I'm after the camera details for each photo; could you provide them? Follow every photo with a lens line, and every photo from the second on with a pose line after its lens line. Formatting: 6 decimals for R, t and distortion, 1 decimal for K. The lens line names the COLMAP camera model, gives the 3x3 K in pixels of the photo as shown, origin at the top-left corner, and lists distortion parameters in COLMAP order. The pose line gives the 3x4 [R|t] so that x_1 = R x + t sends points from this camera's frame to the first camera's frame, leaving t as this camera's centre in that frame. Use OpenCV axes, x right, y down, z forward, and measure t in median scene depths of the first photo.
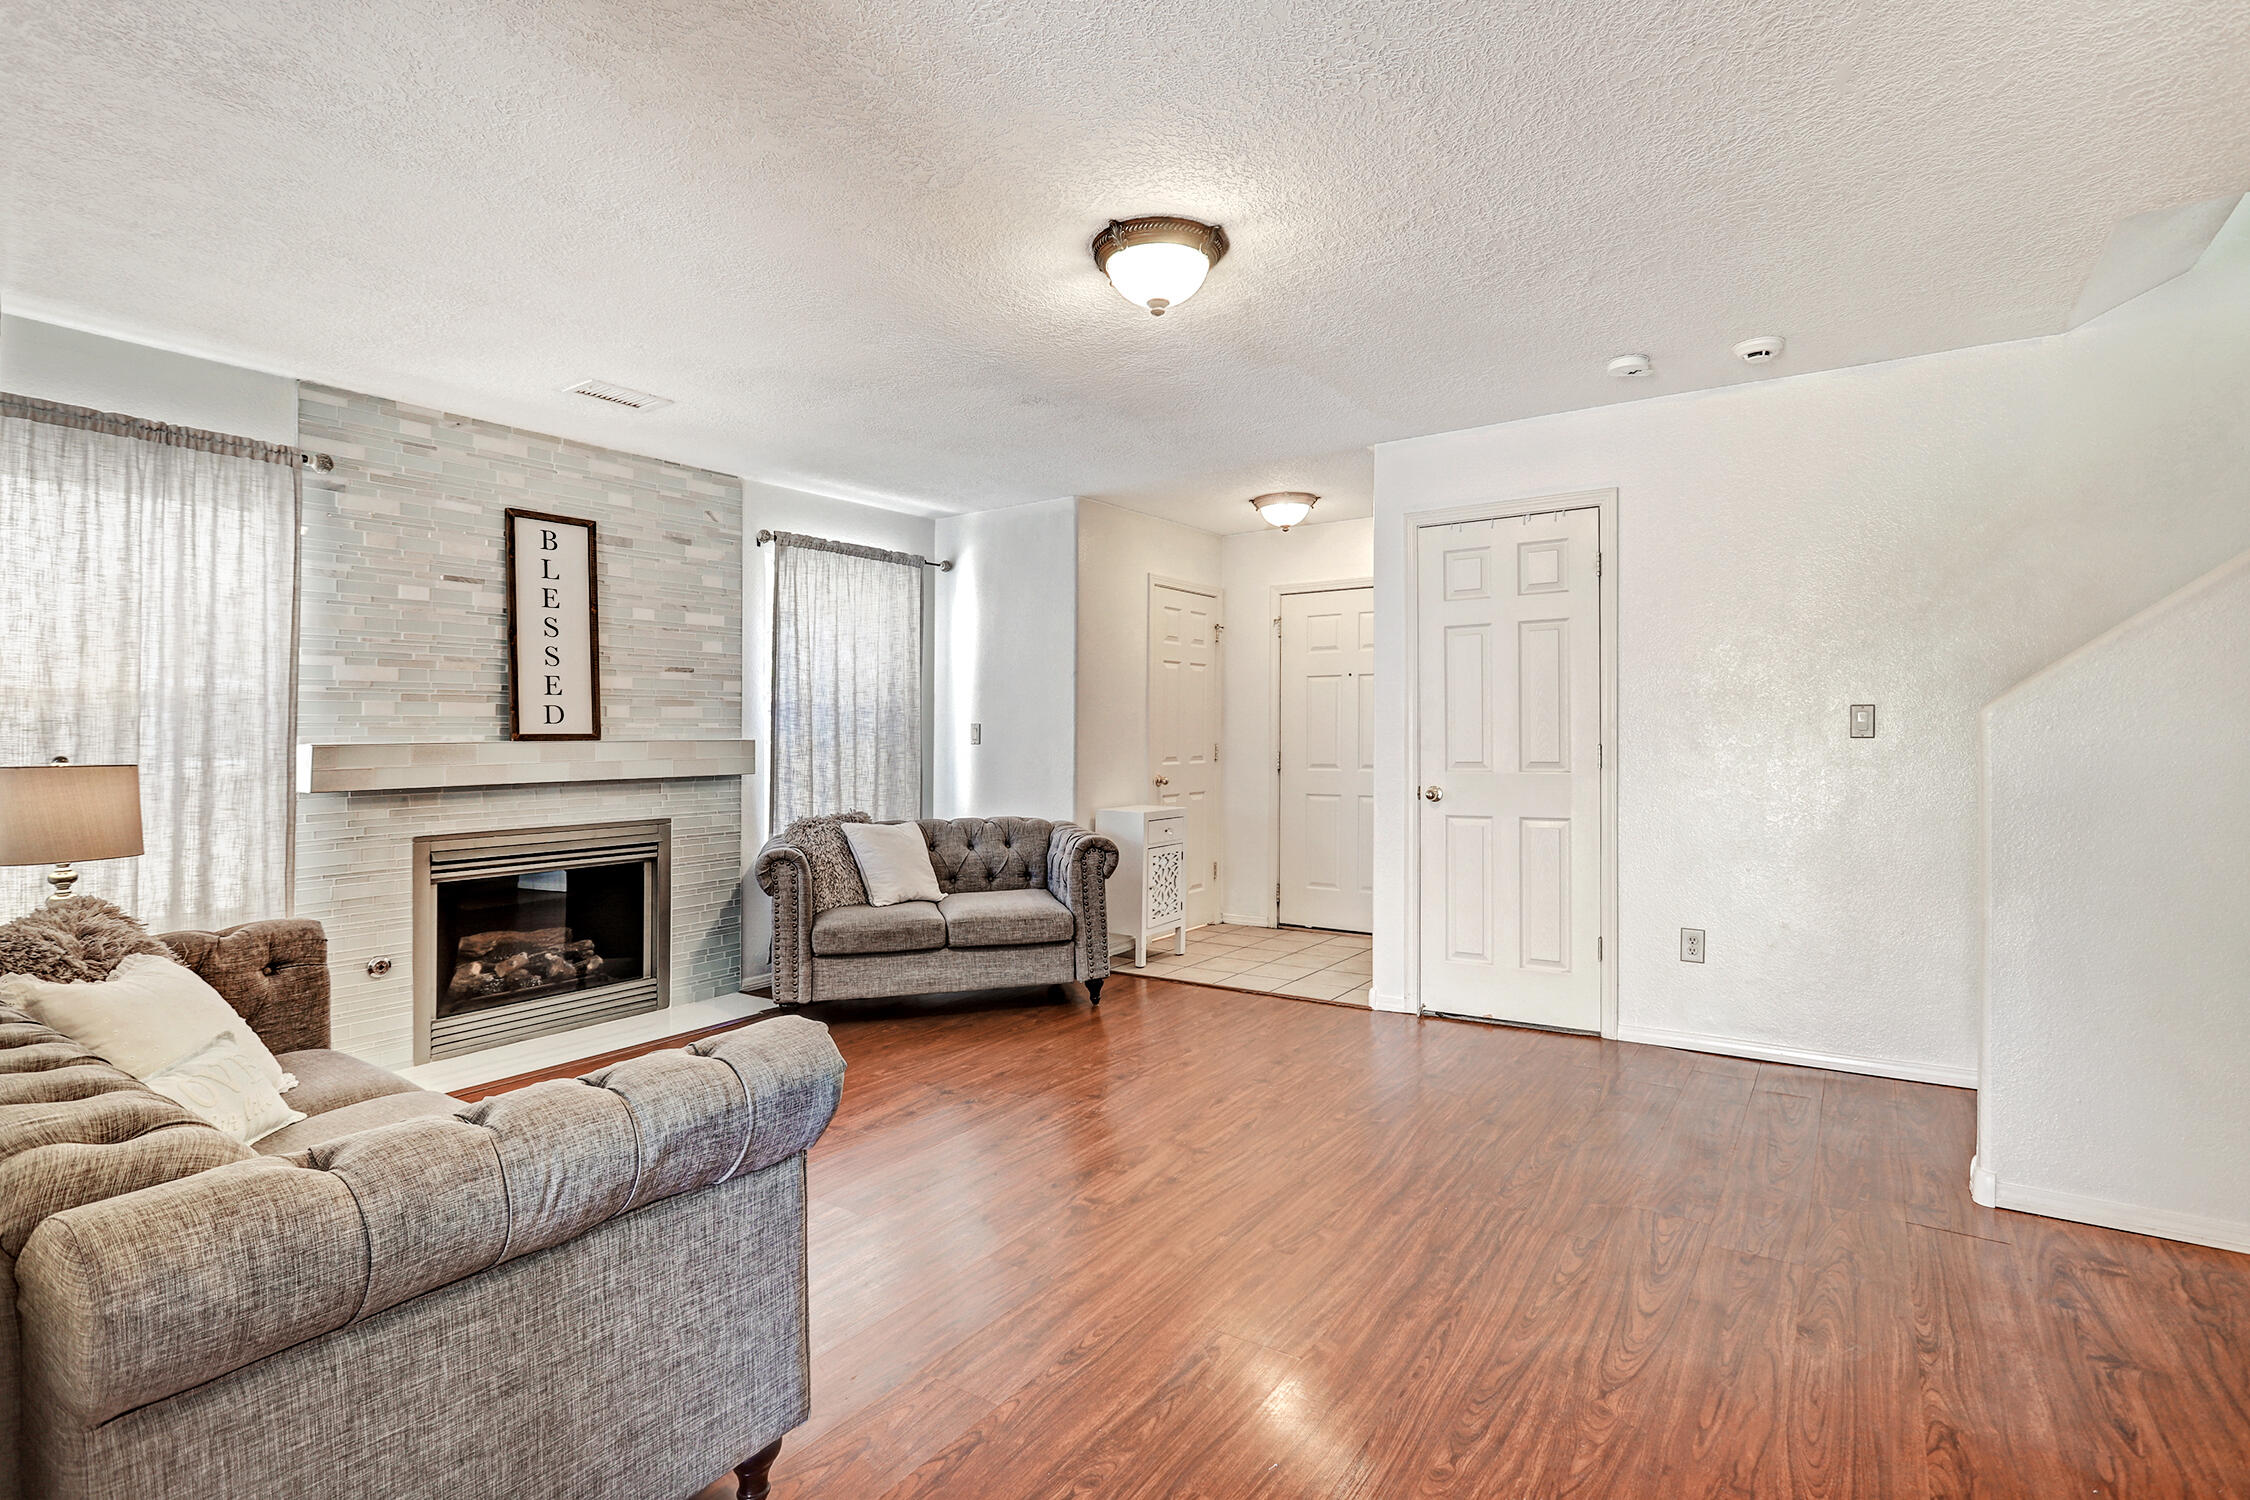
lens RADIAL K [[1103.7, 0, 1140.9], [0, 1103.7, 714.8], [0, 0, 1]] dist [-0.015217, 0.006699]
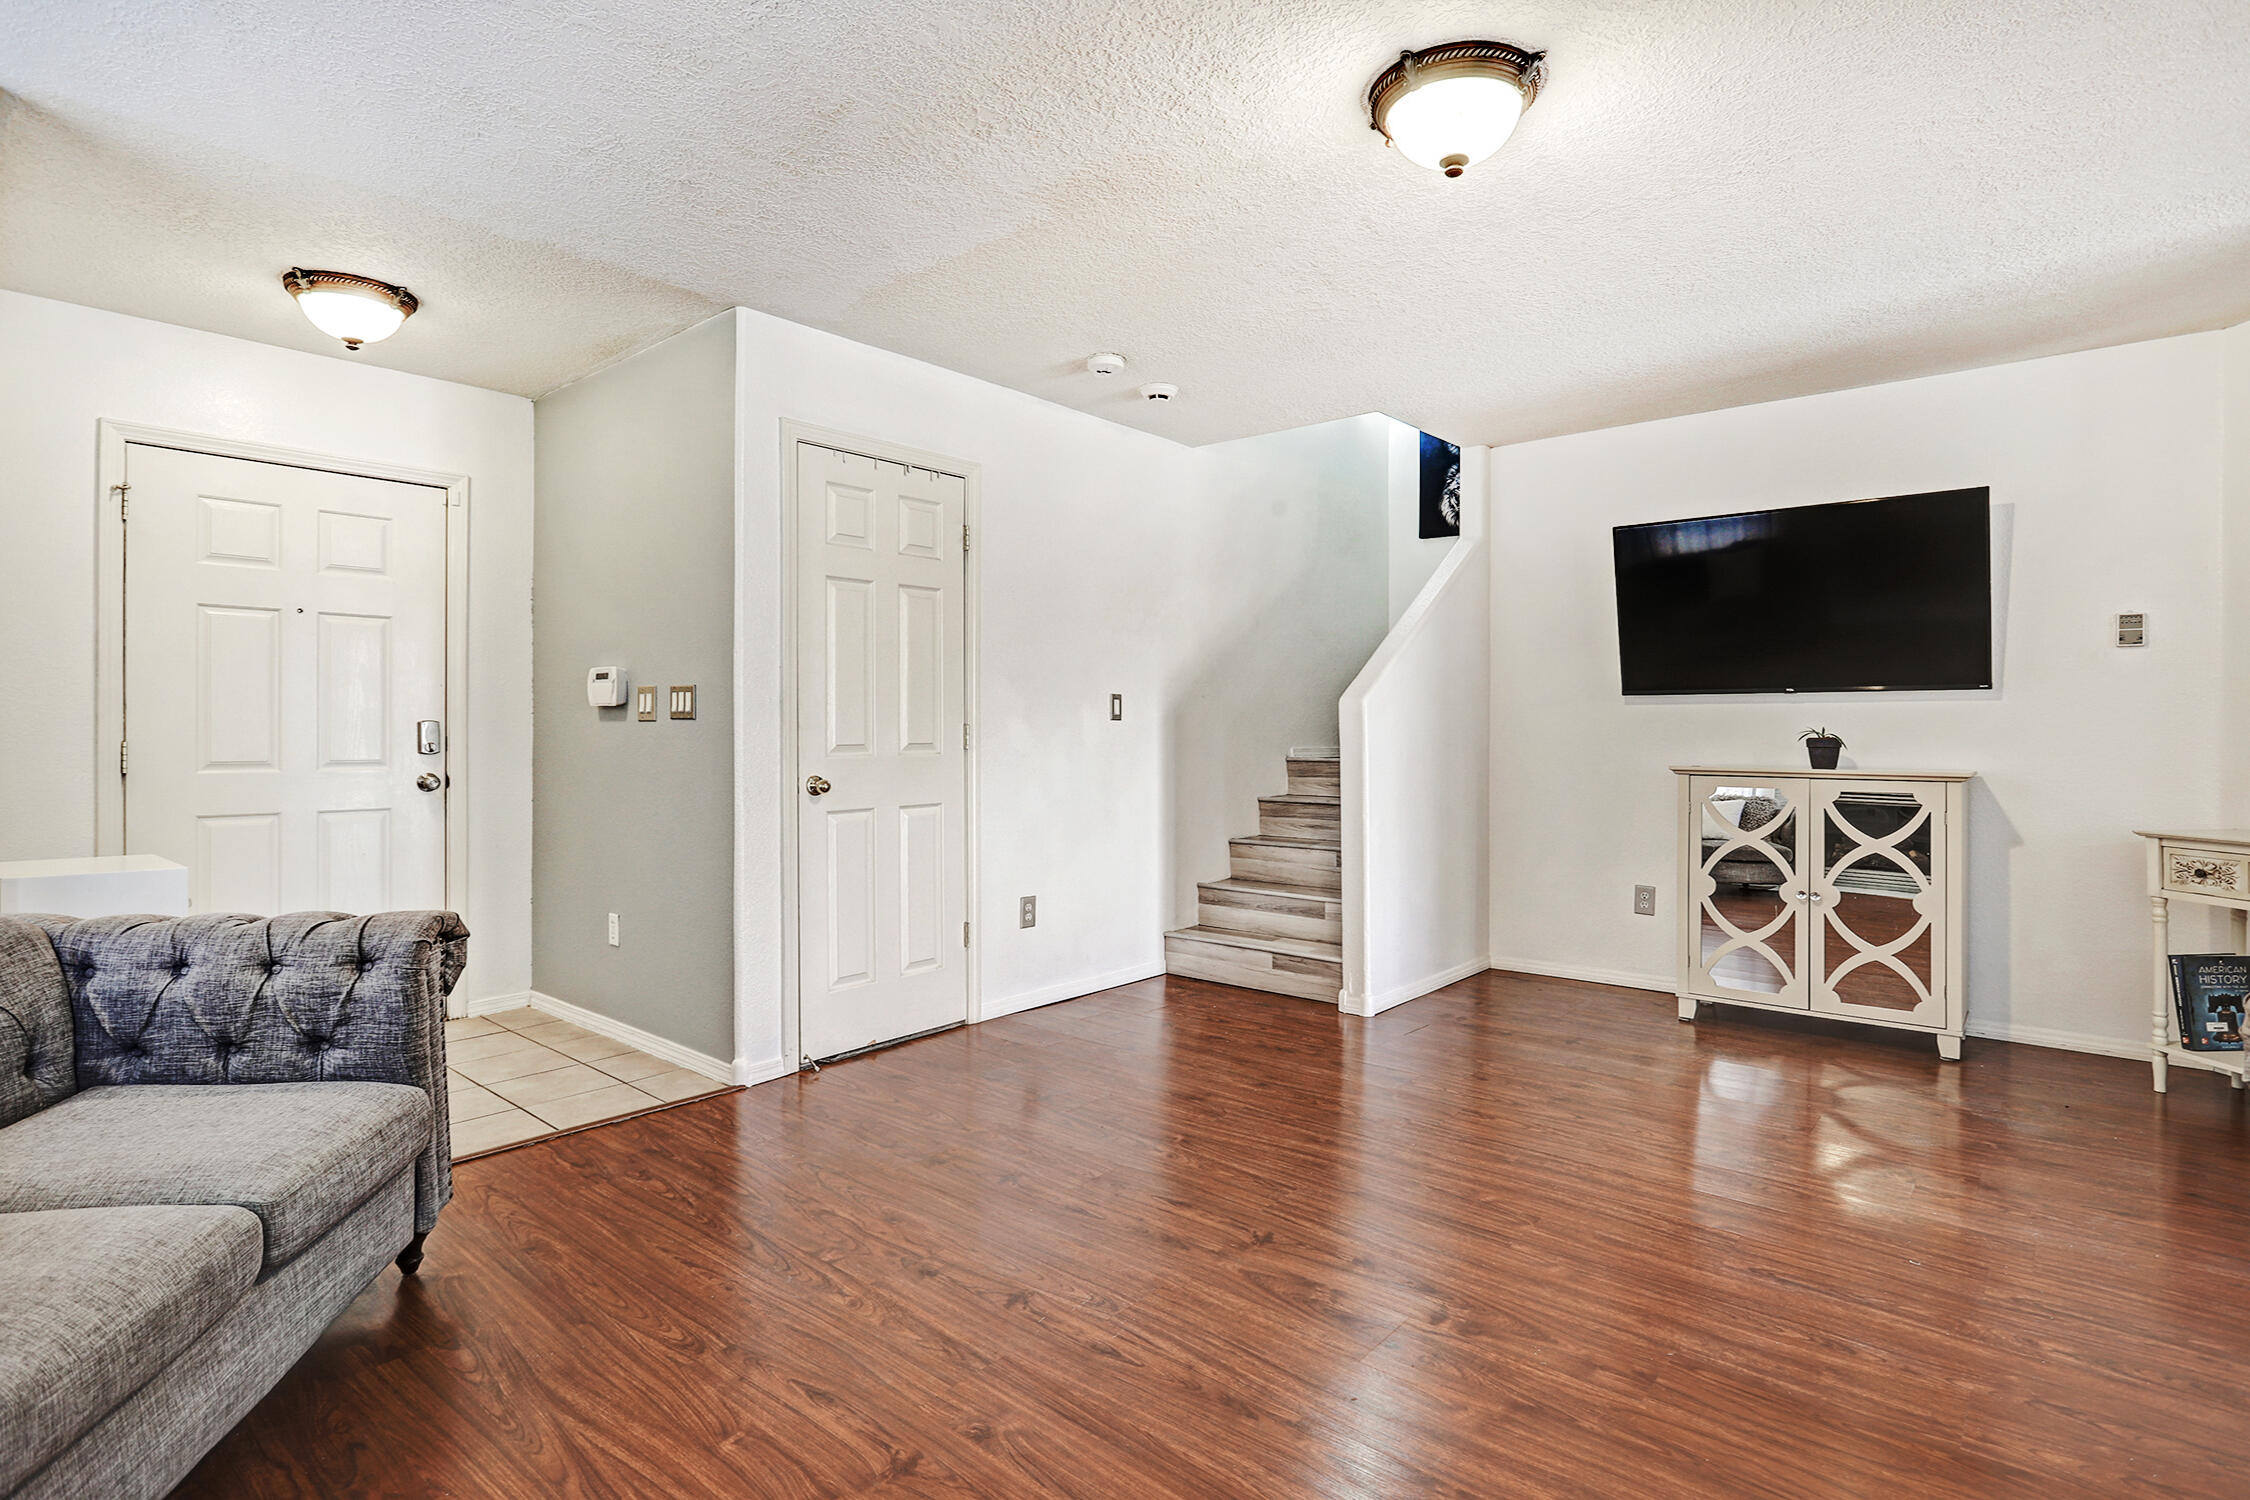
lens RADIAL K [[1103.7, 0, 1127.8], [0, 1103.7, 729.2], [0, 0, 1]] dist [-0.015217, 0.006699]
pose [[0.117265, 0.008705, 0.993063, -0.562528], [-0.020554, 0.999769, -0.006337, 0.036720], [-0.992888, -0.019668, 0.117416, 0.784870]]
